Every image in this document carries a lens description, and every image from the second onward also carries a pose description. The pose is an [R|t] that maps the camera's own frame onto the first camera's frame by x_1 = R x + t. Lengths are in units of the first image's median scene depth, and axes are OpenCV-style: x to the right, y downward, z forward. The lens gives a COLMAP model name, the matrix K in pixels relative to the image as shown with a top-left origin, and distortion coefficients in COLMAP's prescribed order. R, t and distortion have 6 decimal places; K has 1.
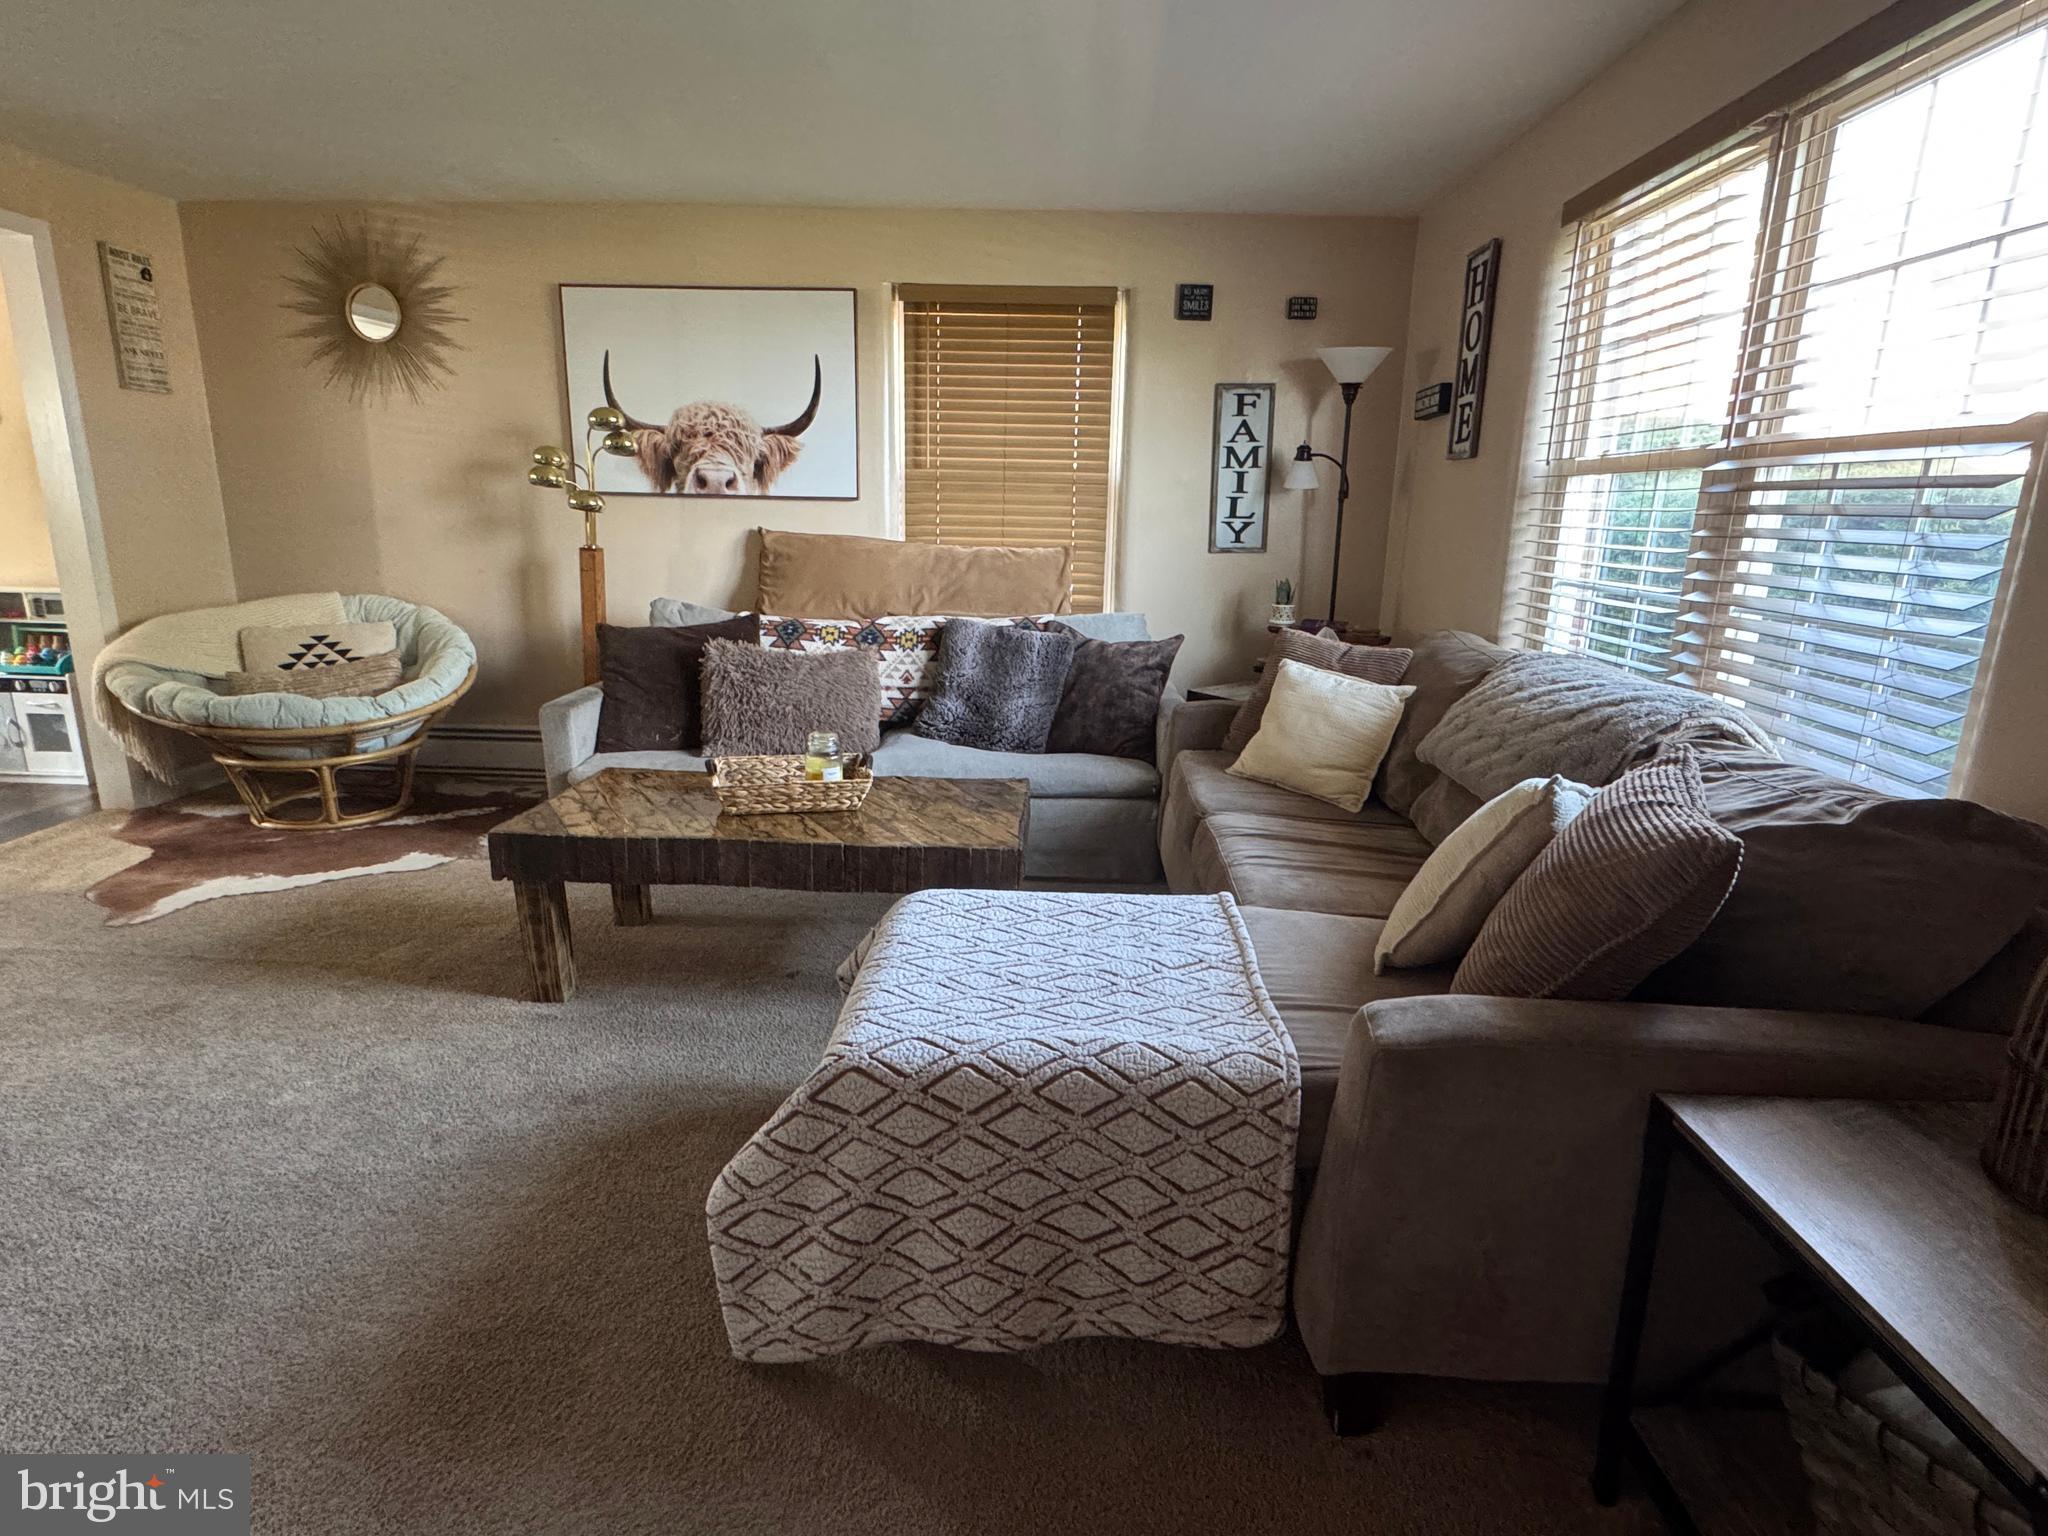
lens RADIAL K [[1030.0, 0, 1005.6], [0, 1030.0, 765.7], [0, 0, 1]] dist [-0.002032, 0.000299]
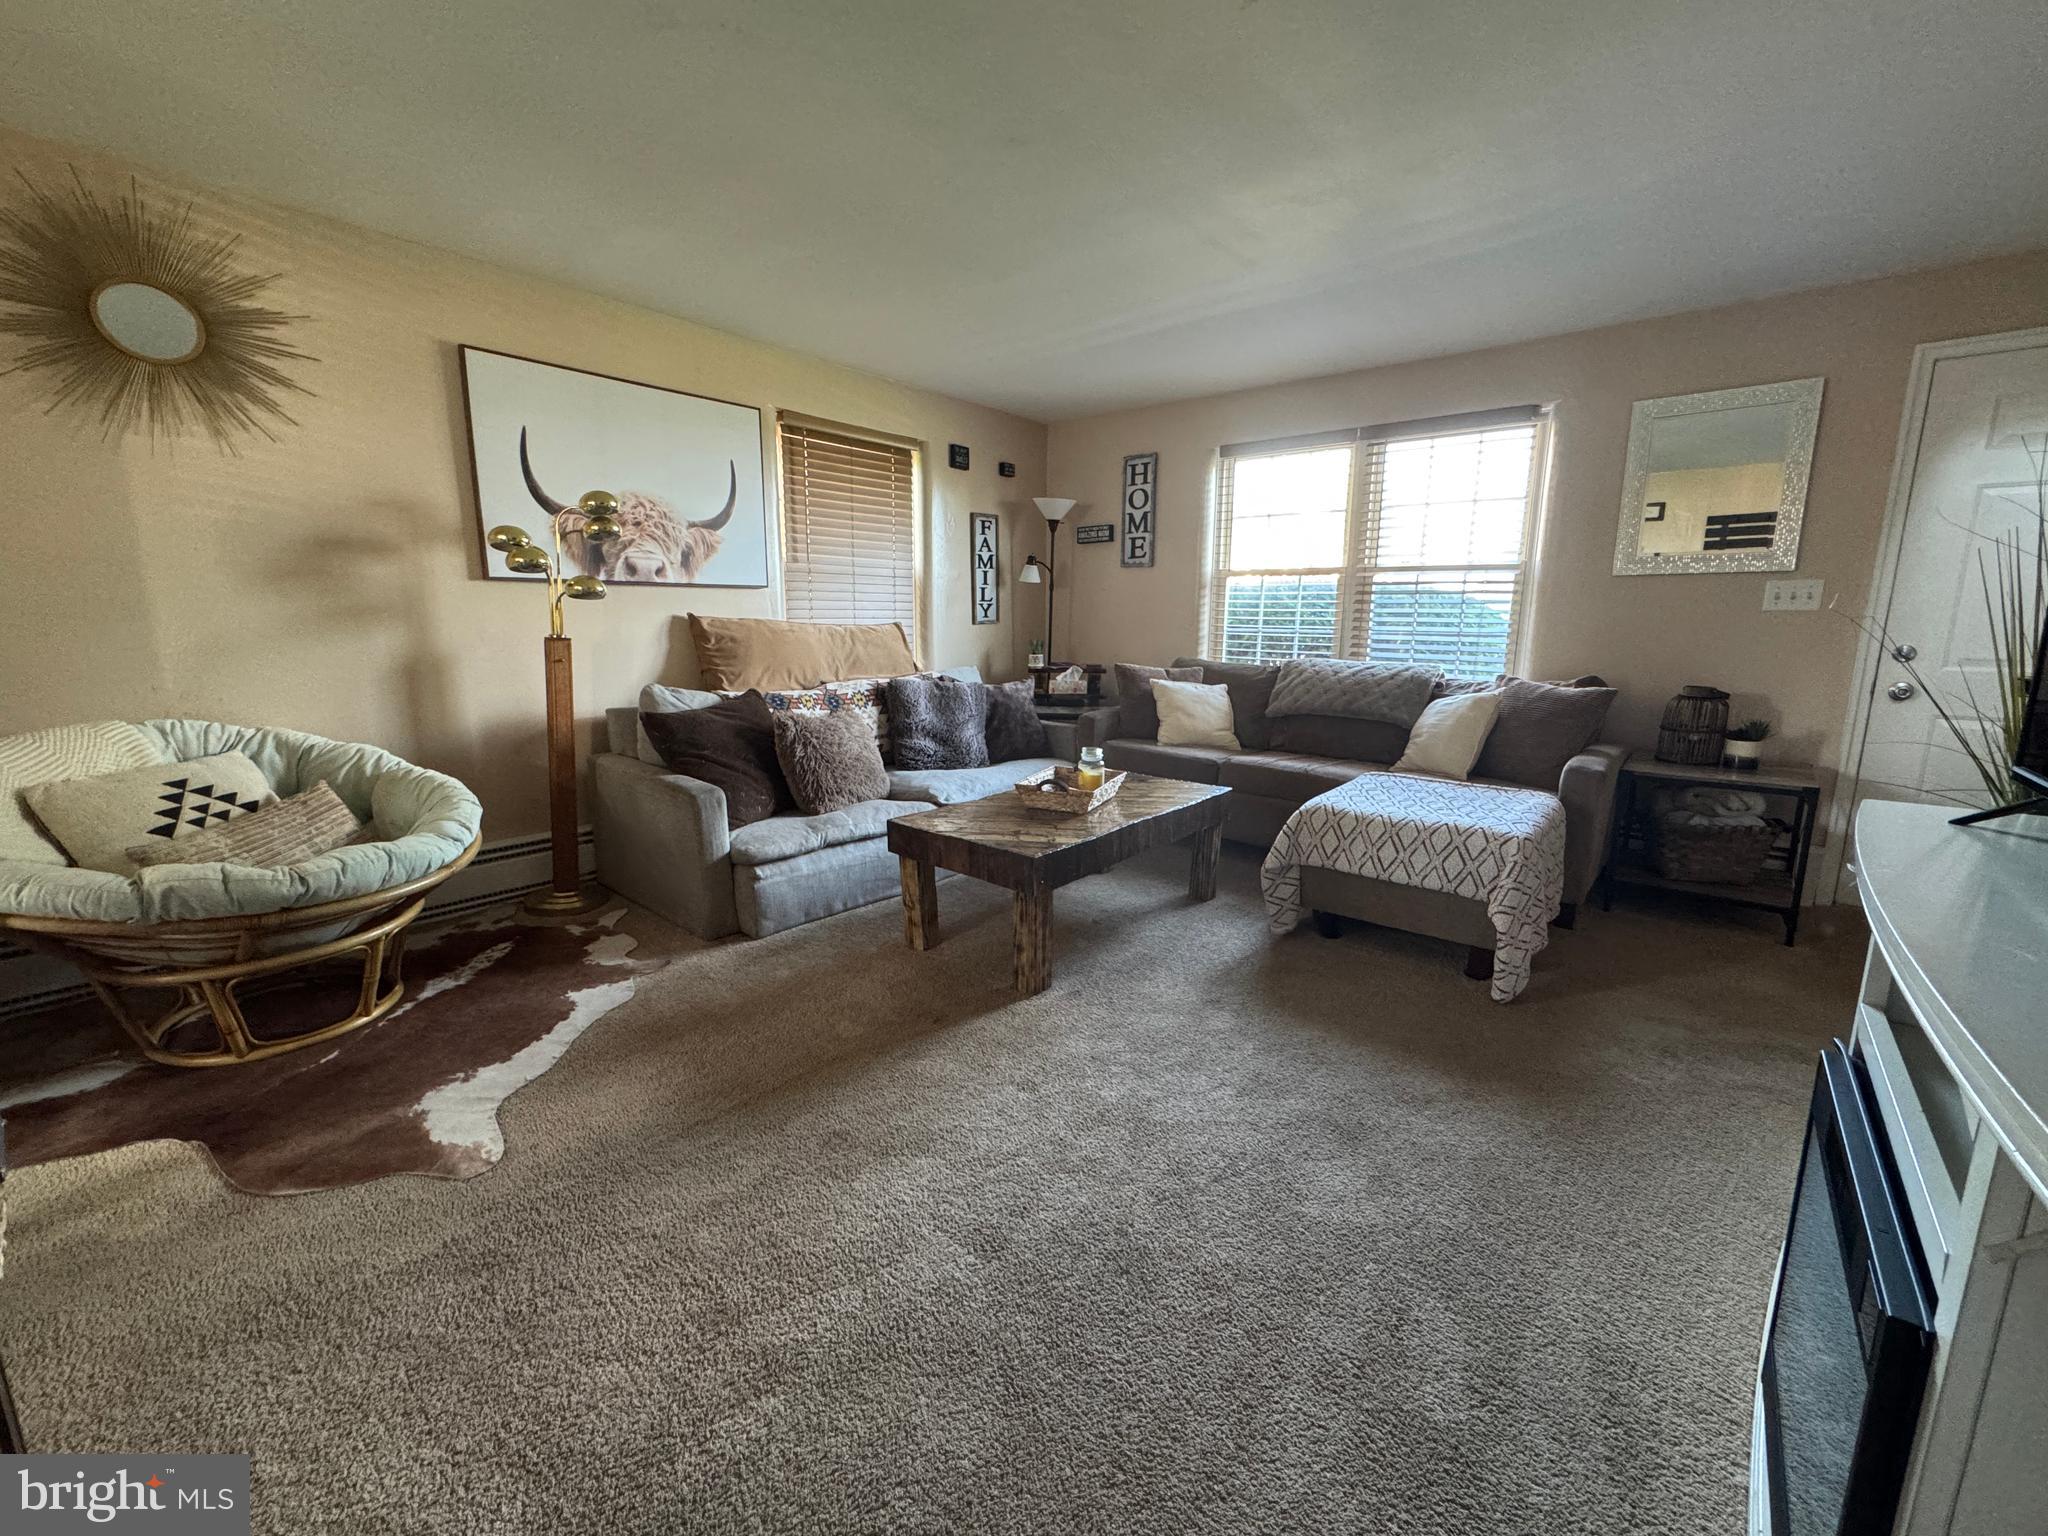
lens RADIAL K [[810.2, 0, 1023.0], [0, 810.2, 770.5], [0, 0, 1]] dist [-0.003354, -0.000047]
pose [[0.623433, -0.166662, 0.763908, -0.711845], [0.193383, 0.979531, 0.055883, -0.053672], [-0.757585, 0.112887, 0.642901, 0.225407]]
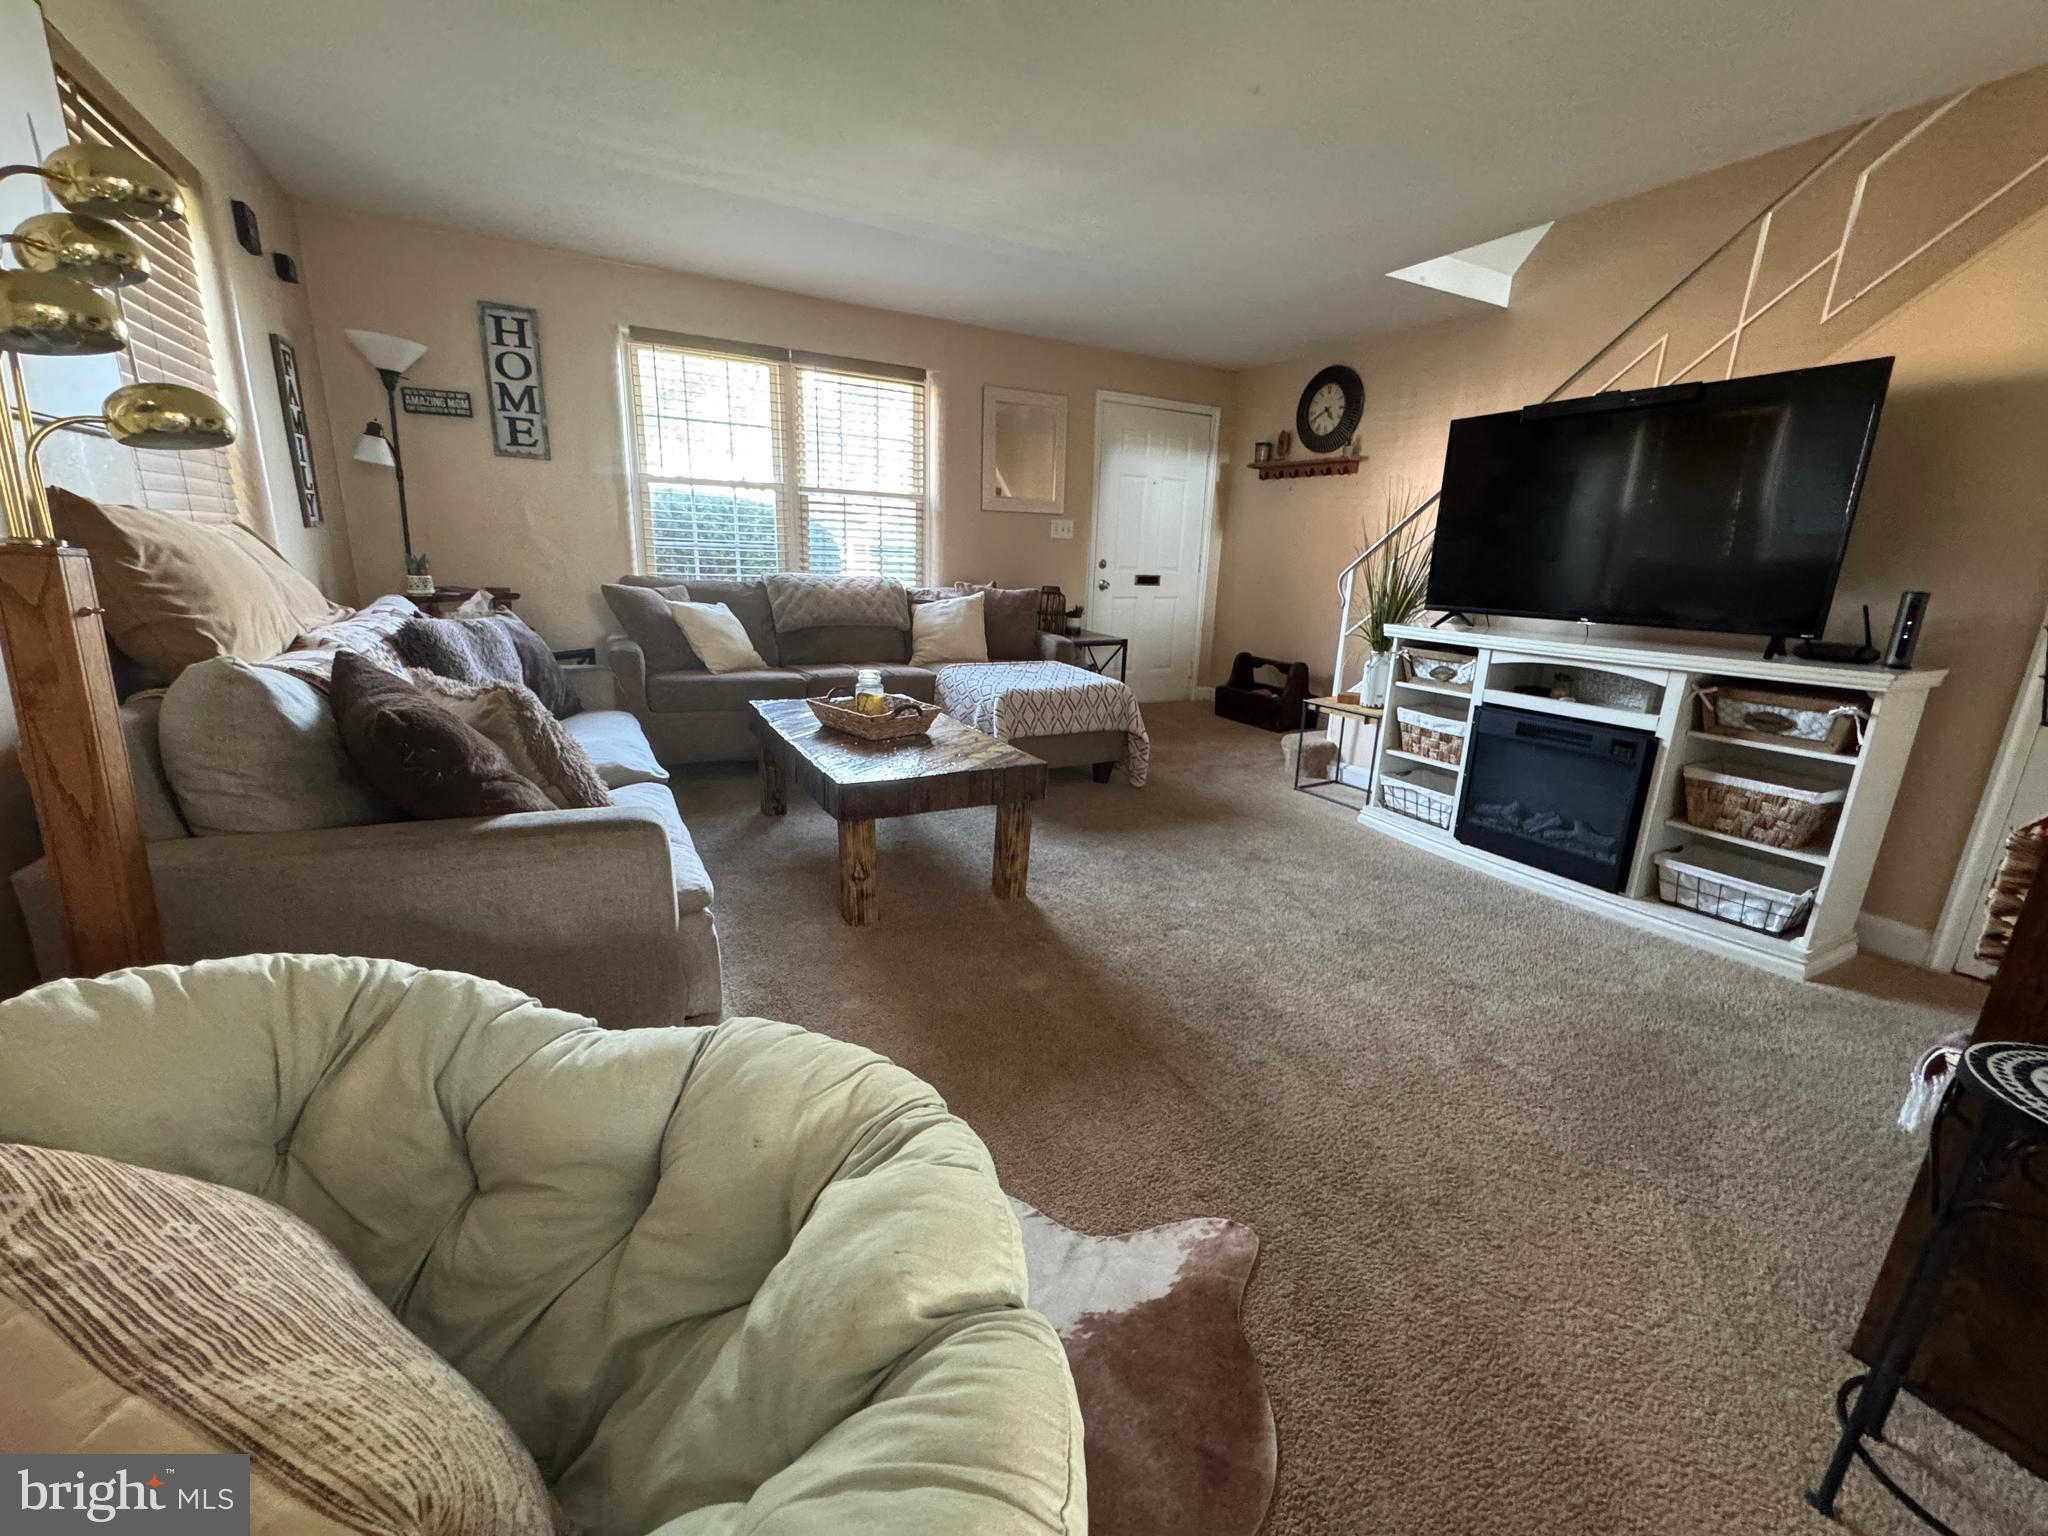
lens RADIAL K [[810.2, 0, 995.7], [0, 810.2, 773.4], [0, 0, 1]] dist [-0.003354, -0.000047]
pose [[-0.479552, -0.274223, 0.833566, -0.777919], [0.160867, 0.906347, 0.390714, -0.197771], [-0.862642, 0.321461, -0.390527, 0.853666]]
